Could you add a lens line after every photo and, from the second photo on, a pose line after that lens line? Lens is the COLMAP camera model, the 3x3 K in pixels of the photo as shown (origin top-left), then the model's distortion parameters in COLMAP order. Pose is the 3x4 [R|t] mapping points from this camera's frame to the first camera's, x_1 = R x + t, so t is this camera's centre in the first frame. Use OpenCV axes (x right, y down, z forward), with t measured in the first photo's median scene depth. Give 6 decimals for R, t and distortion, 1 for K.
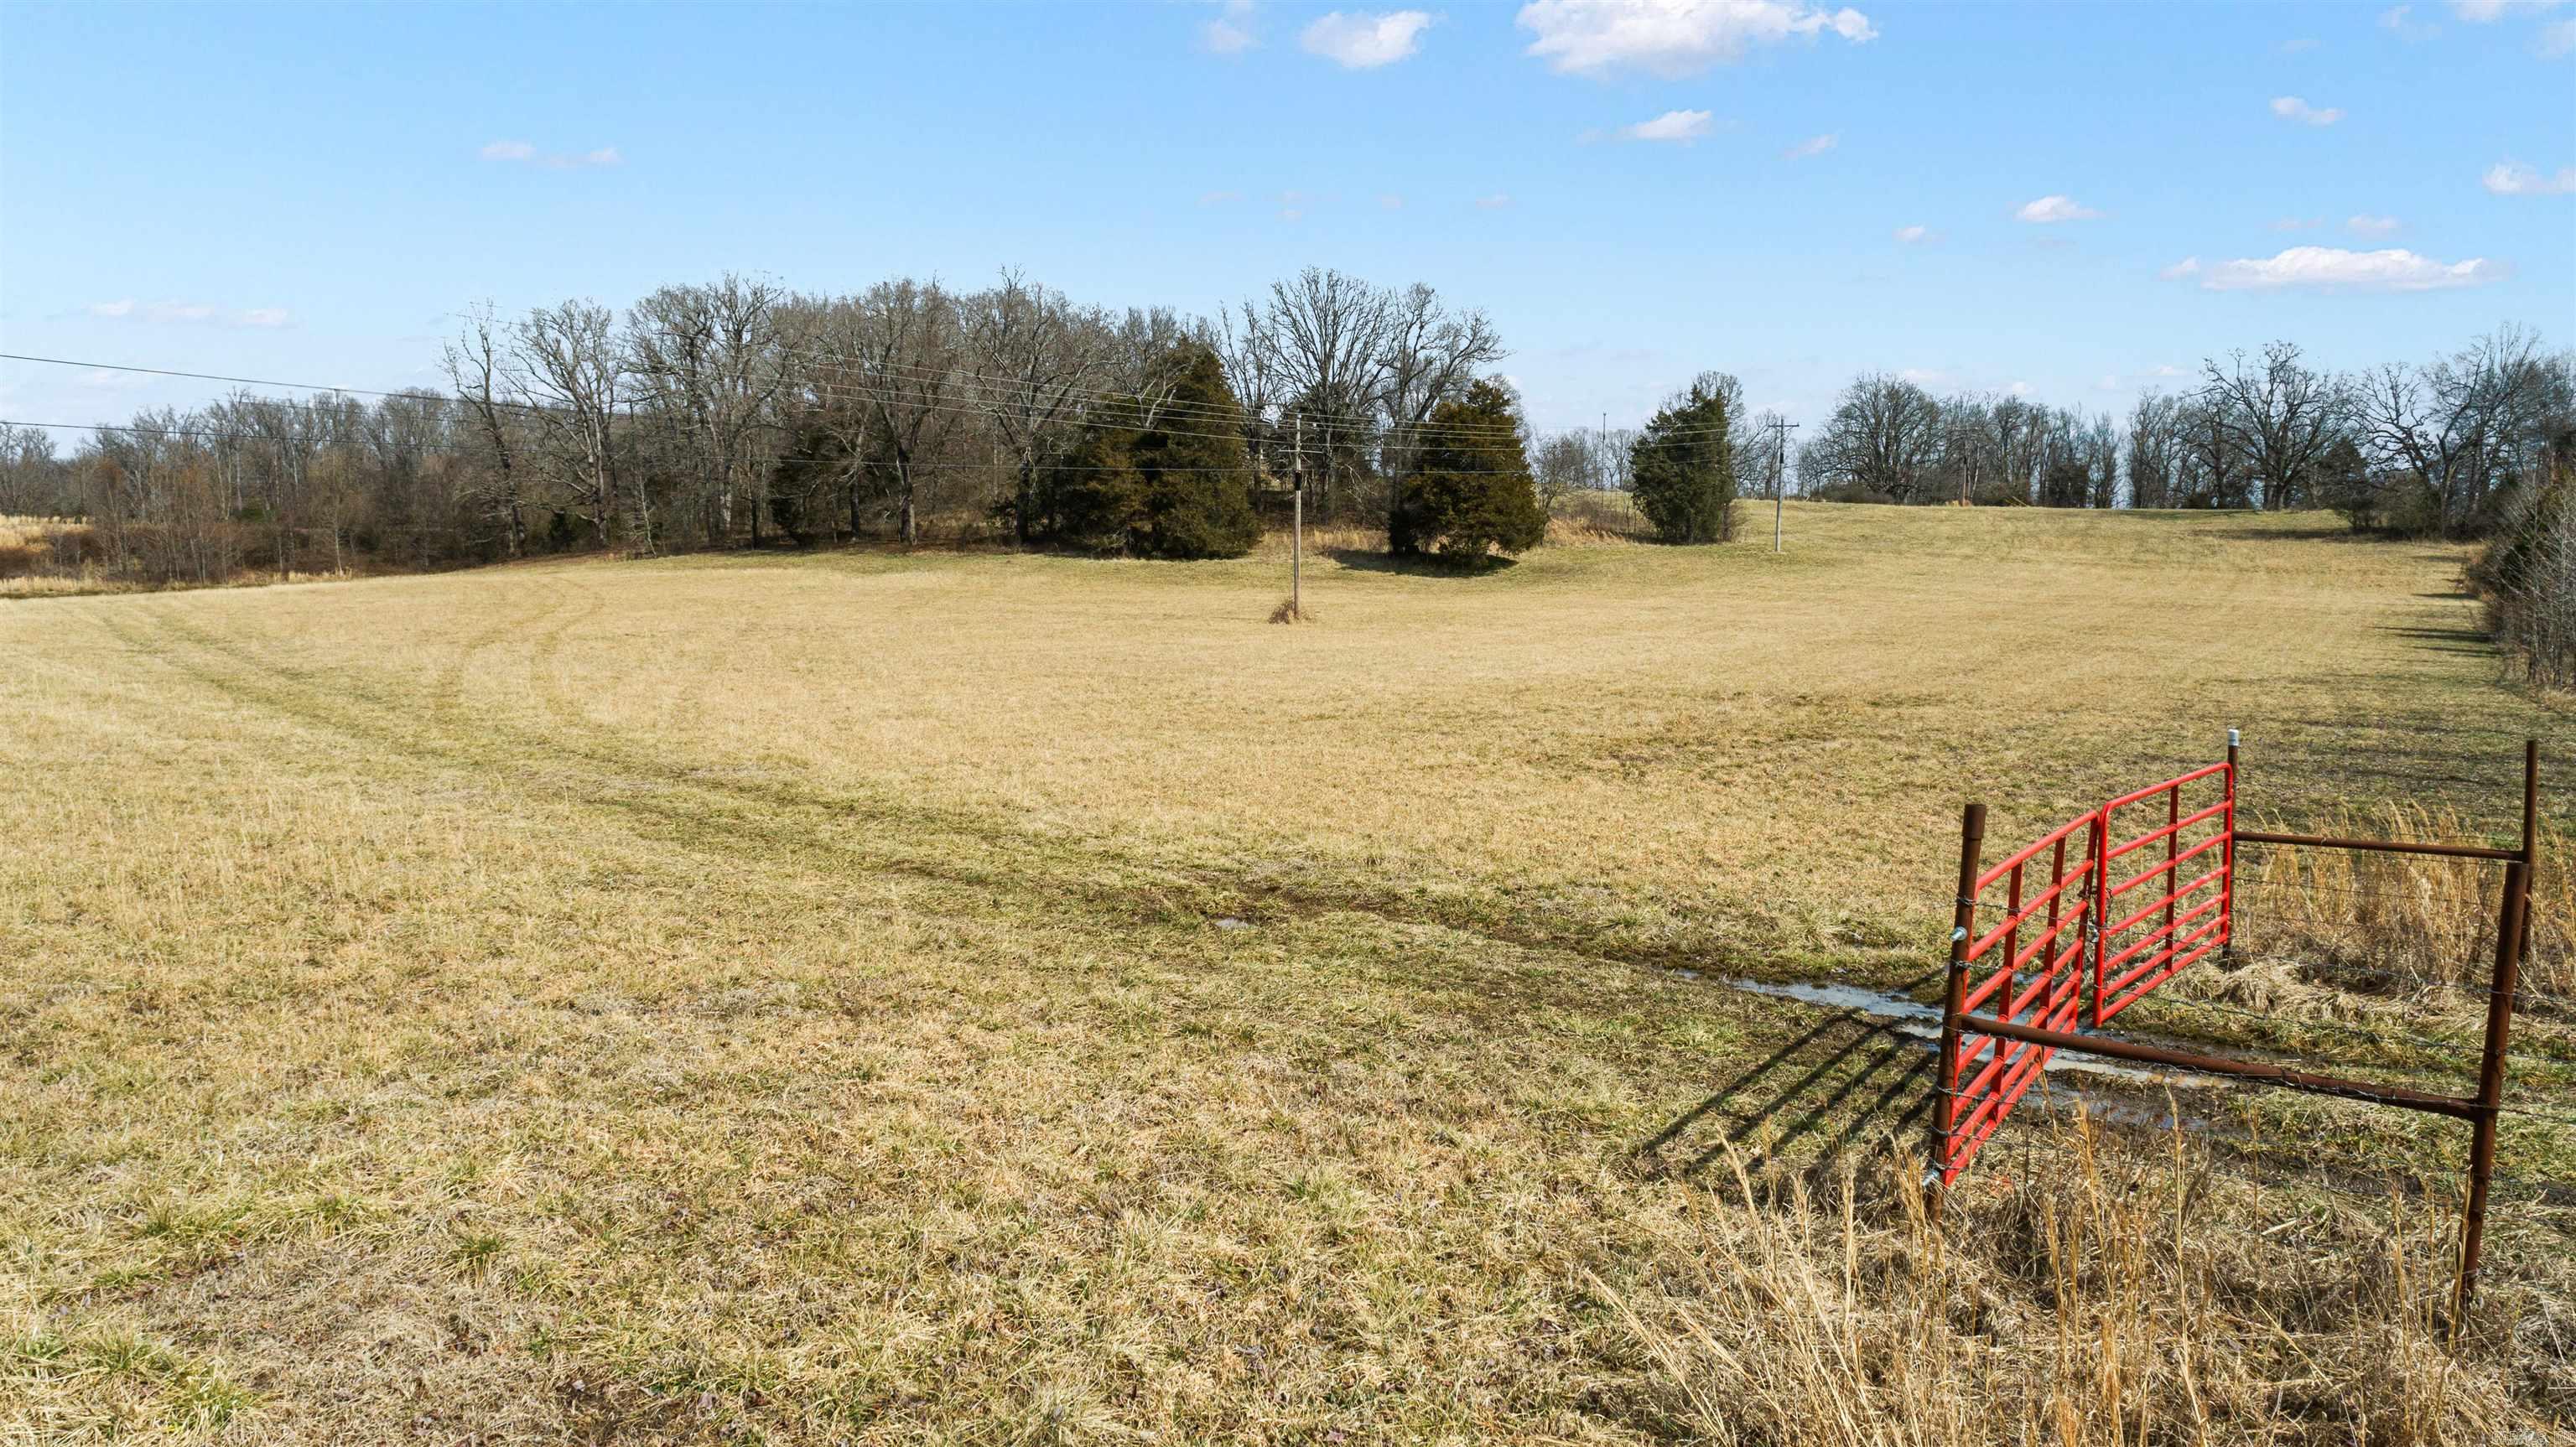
lens RADIAL K [[1750.9, 0, 1277.9], [0, 1750.9, 760.1], [0, 0, 1]] dist [-0.037133, 0.030559]
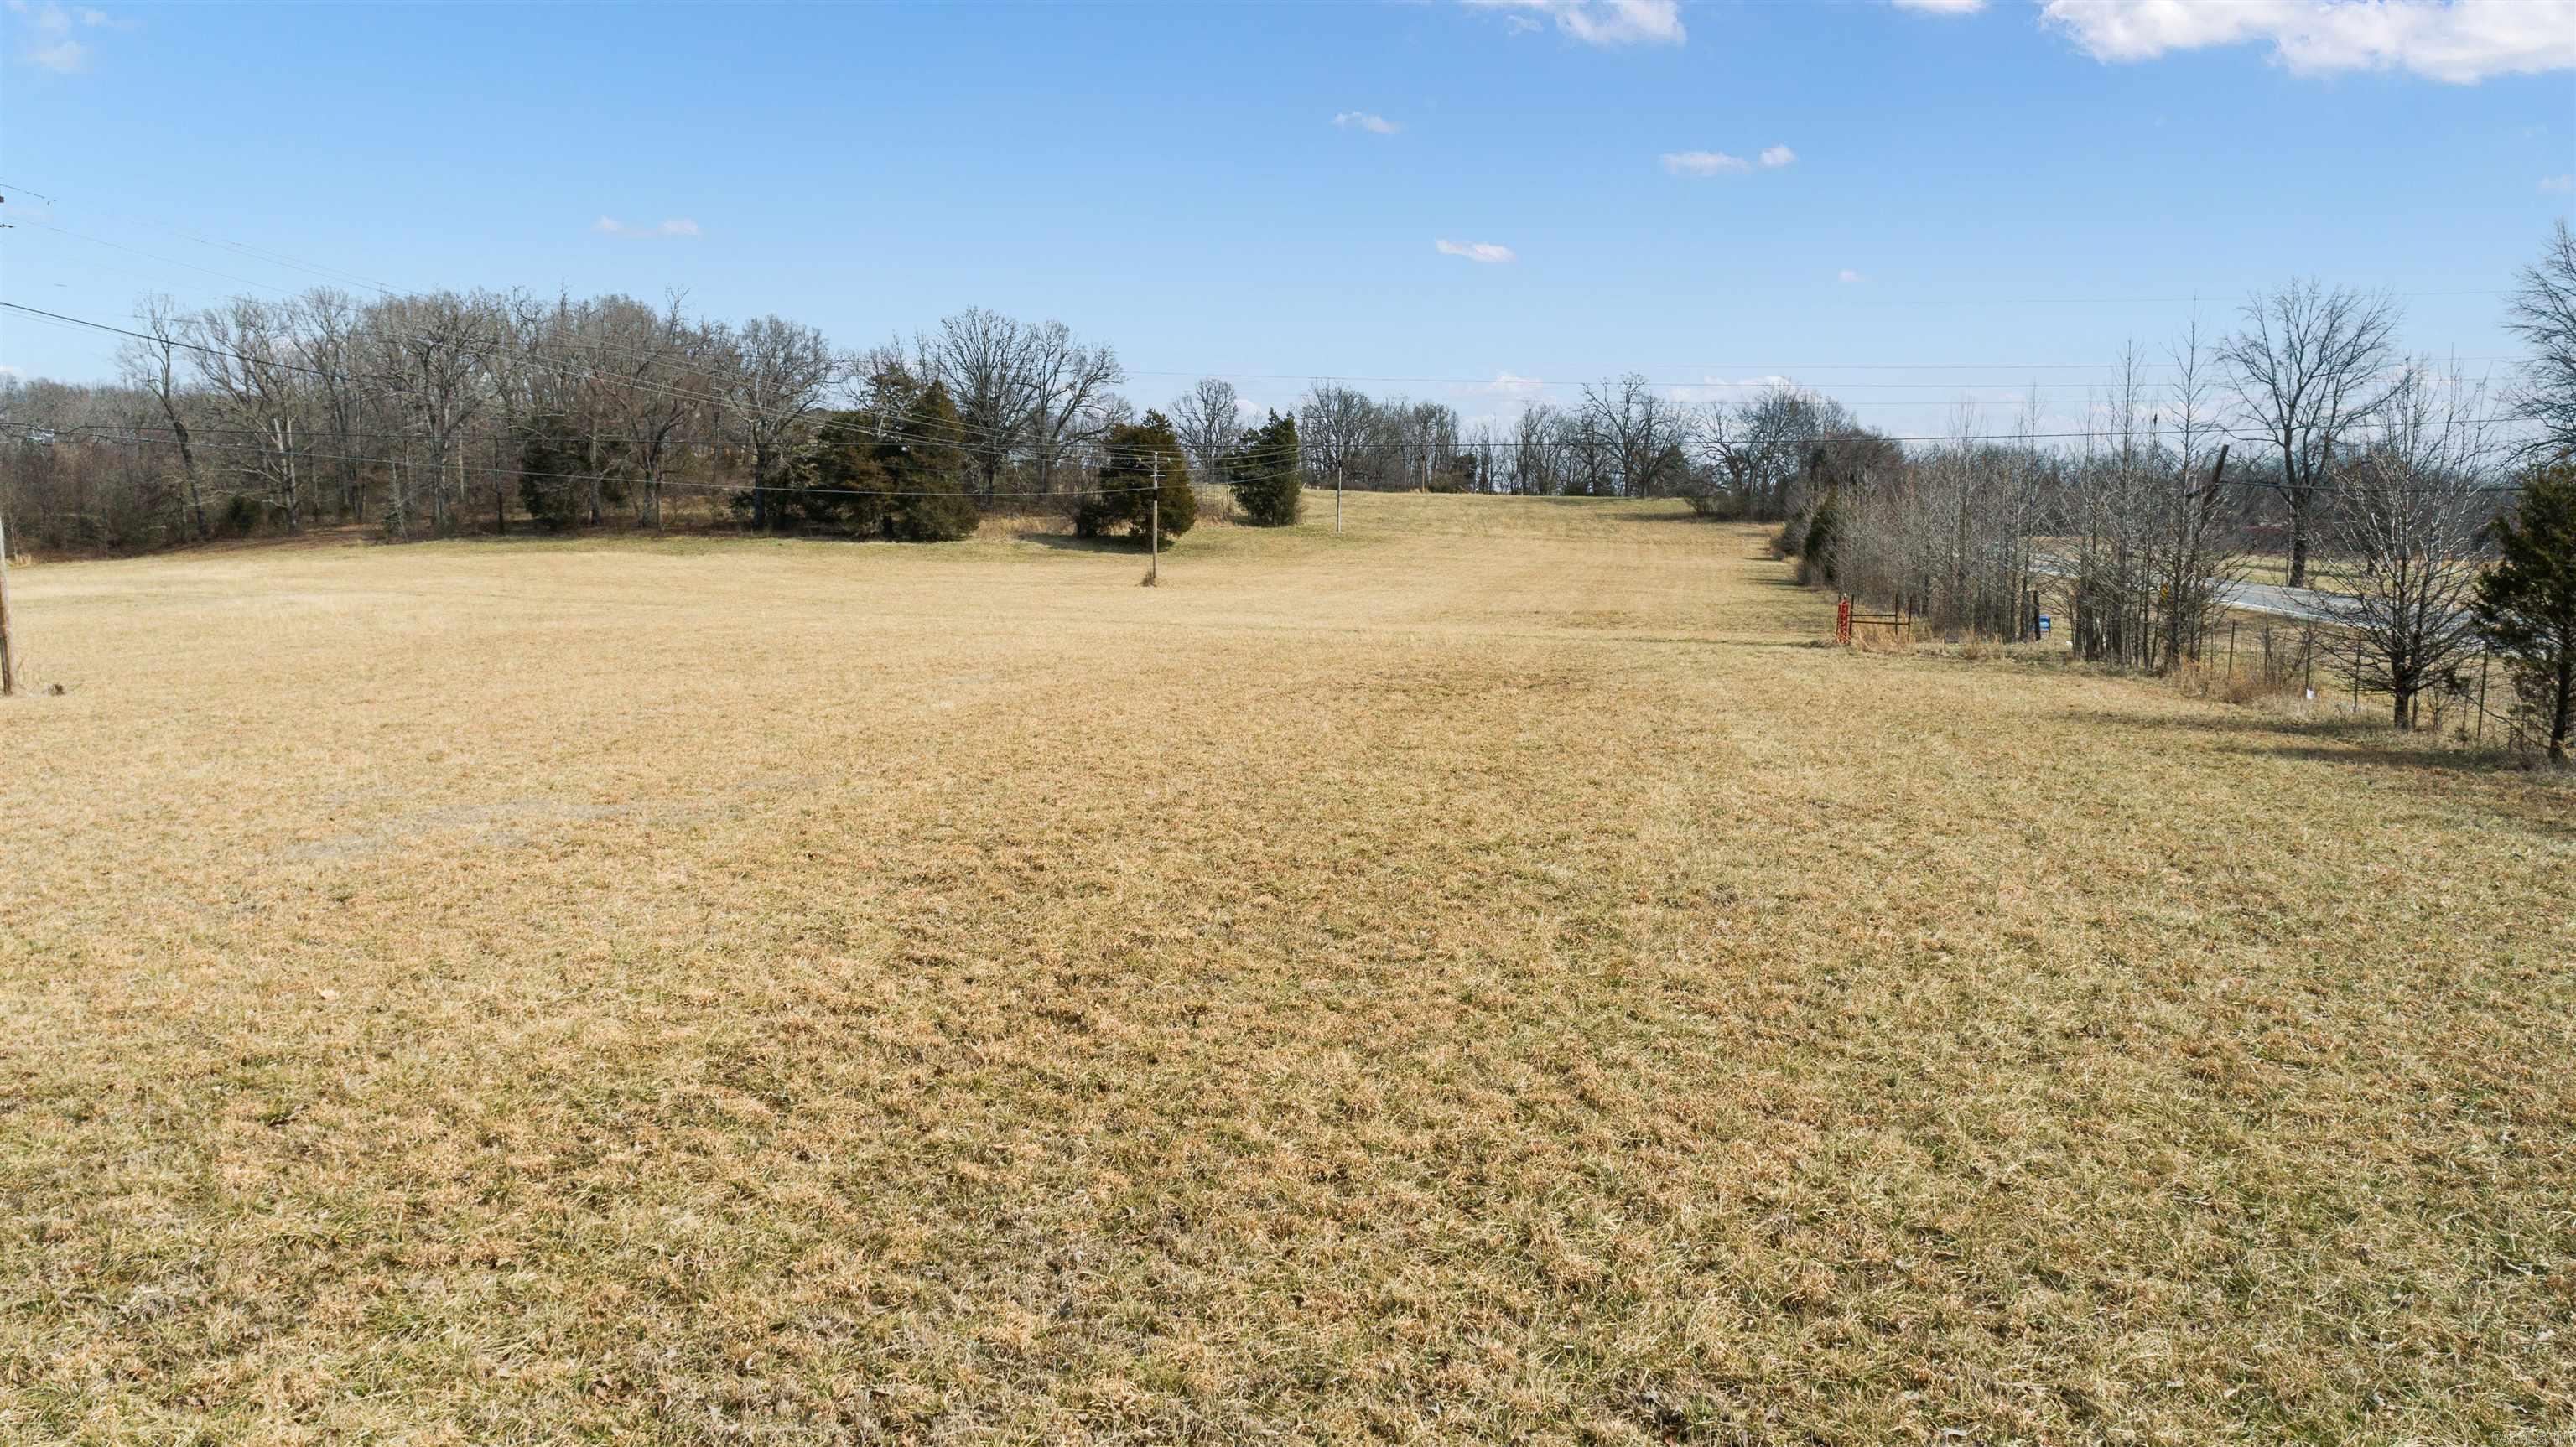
lens RADIAL K [[1750.9, 0, 1277.9], [0, 1750.9, 760.1], [0, 0, 1]] dist [-0.037133, 0.030559]
pose [[0.936816, -0.050851, 0.346106, -0.238843], [0.045032, 0.998677, 0.024841, 0.023209], [-0.346911, -0.007686, 0.937867, -0.270373]]
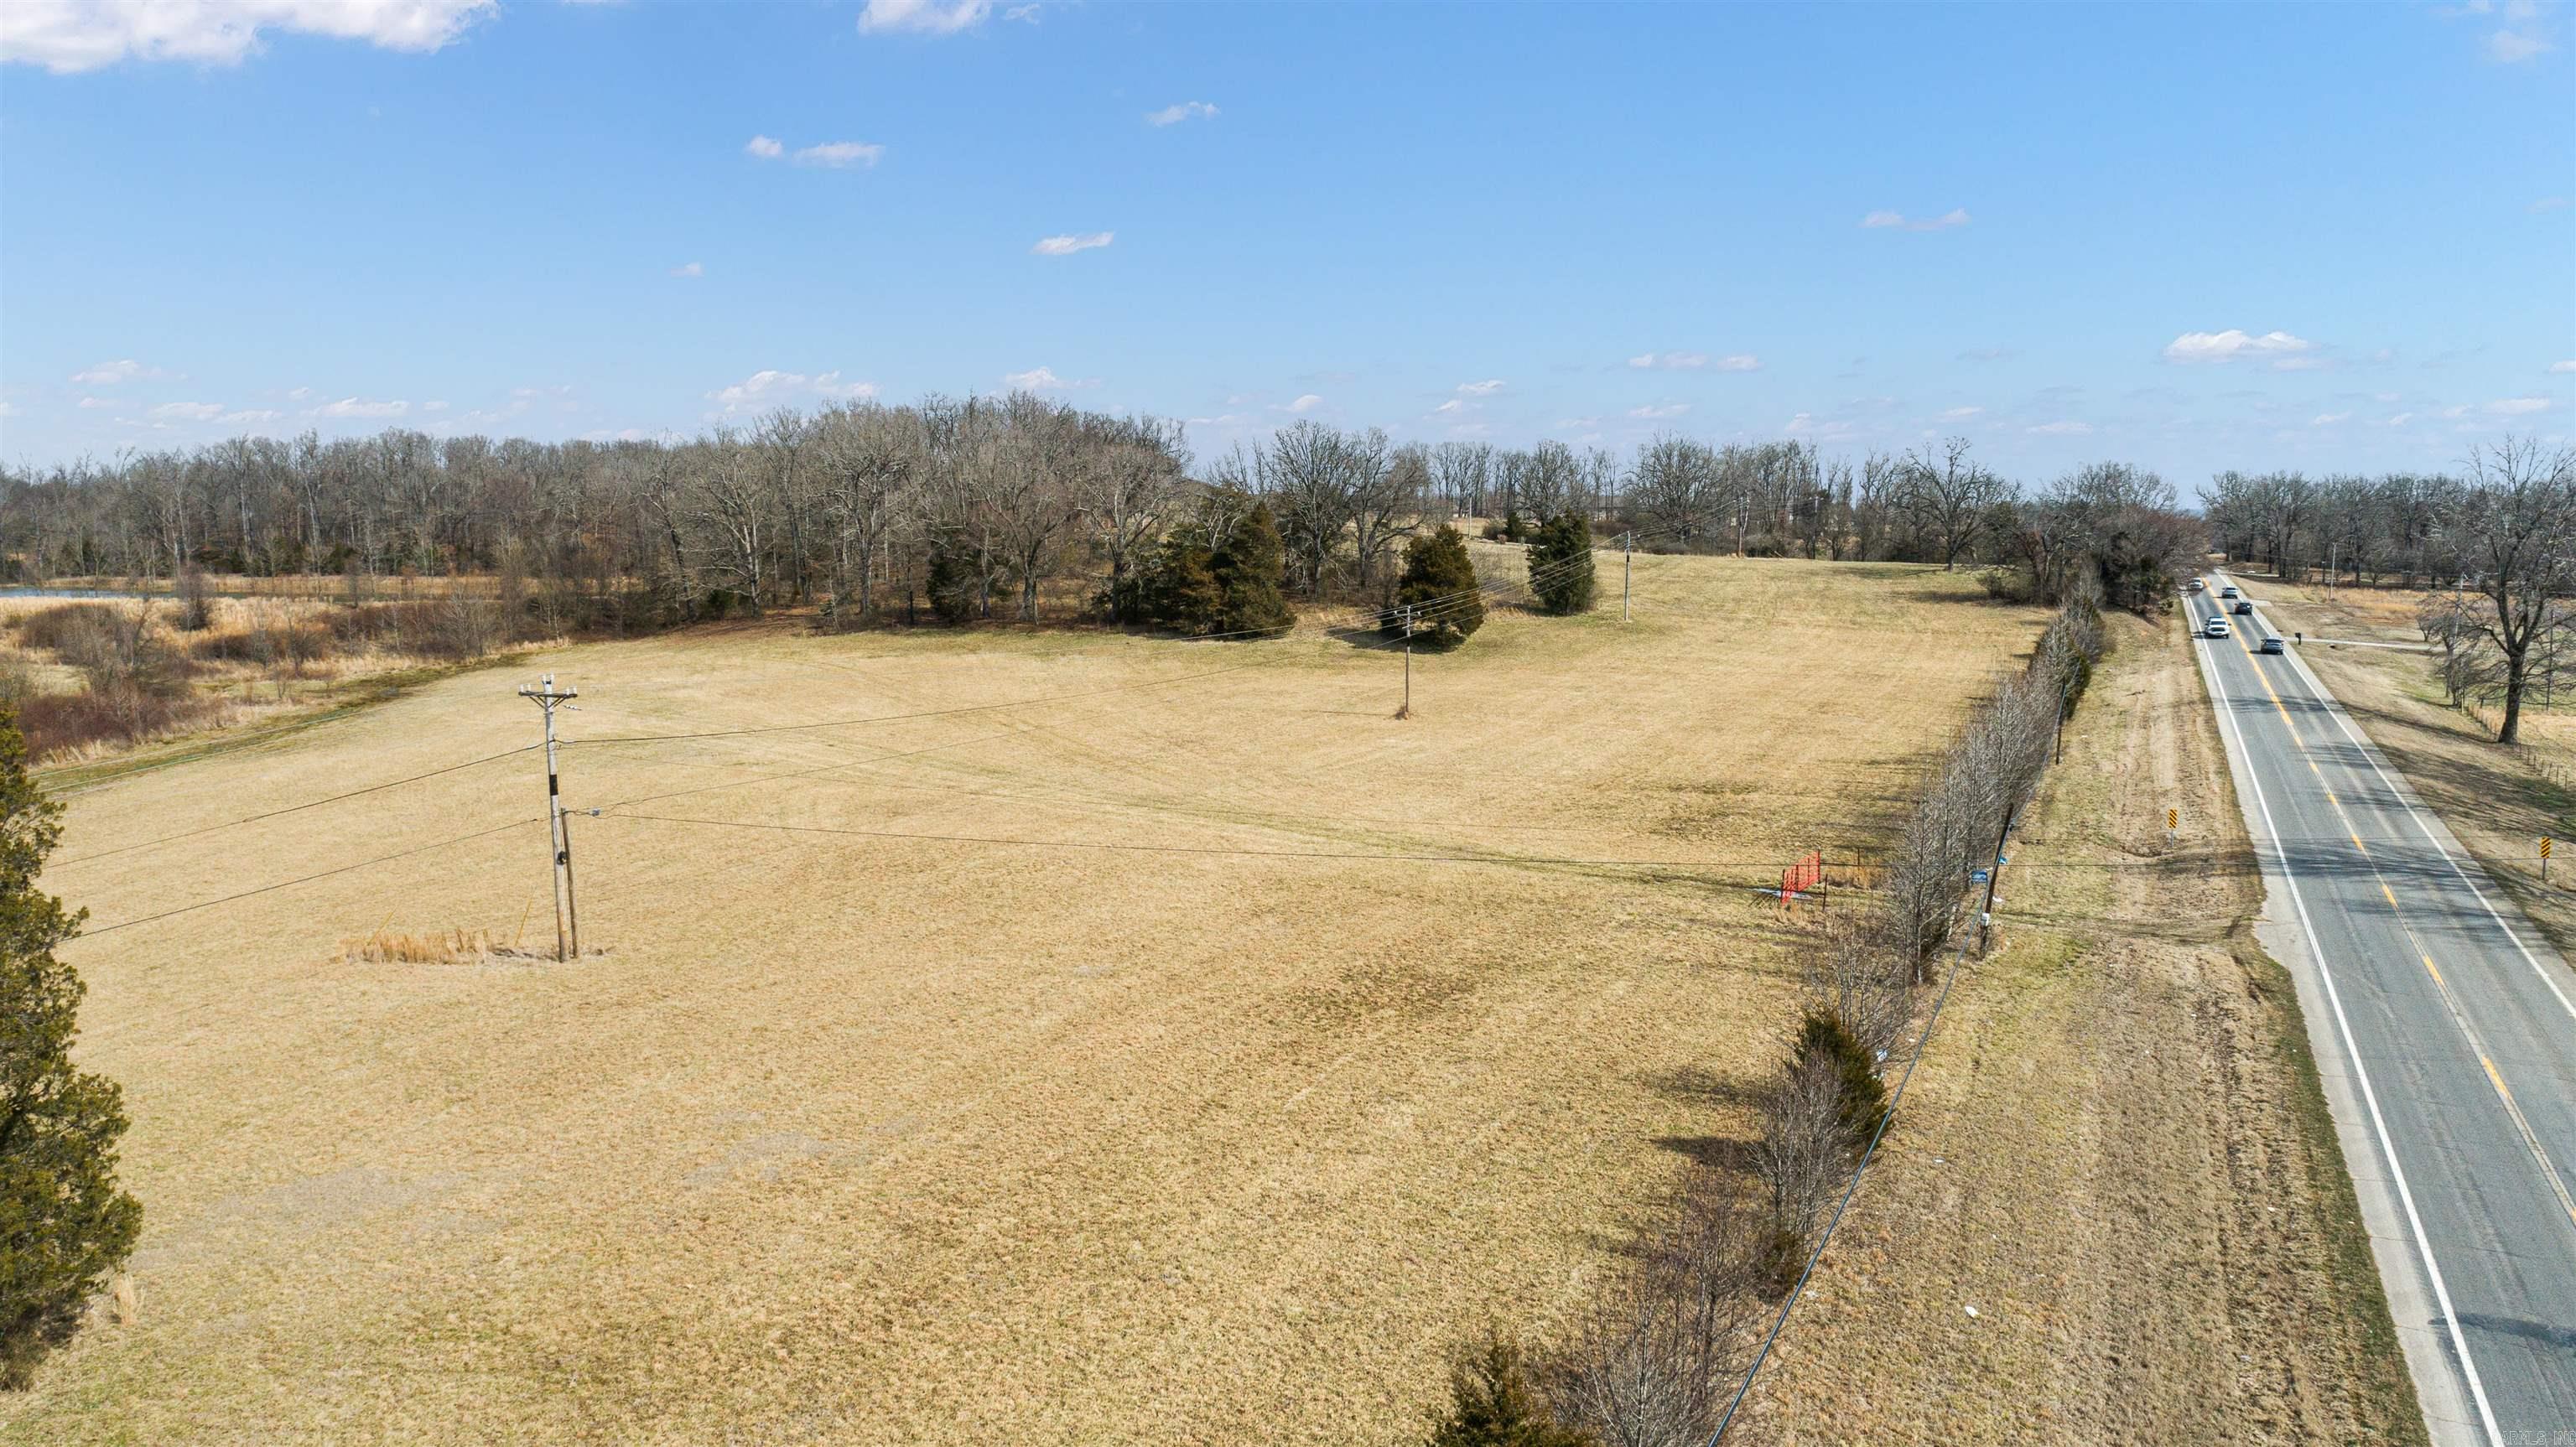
lens RADIAL K [[1750.9, 0, 1277.9], [0, 1750.9, 760.1], [0, 0, 1]] dist [-0.037133, 0.030559]
pose [[0.992160, -0.028641, 0.121650, -0.193813], [0.025057, 0.999209, 0.030890, -0.052187], [-0.122439, -0.027600, 0.992092, -0.450949]]
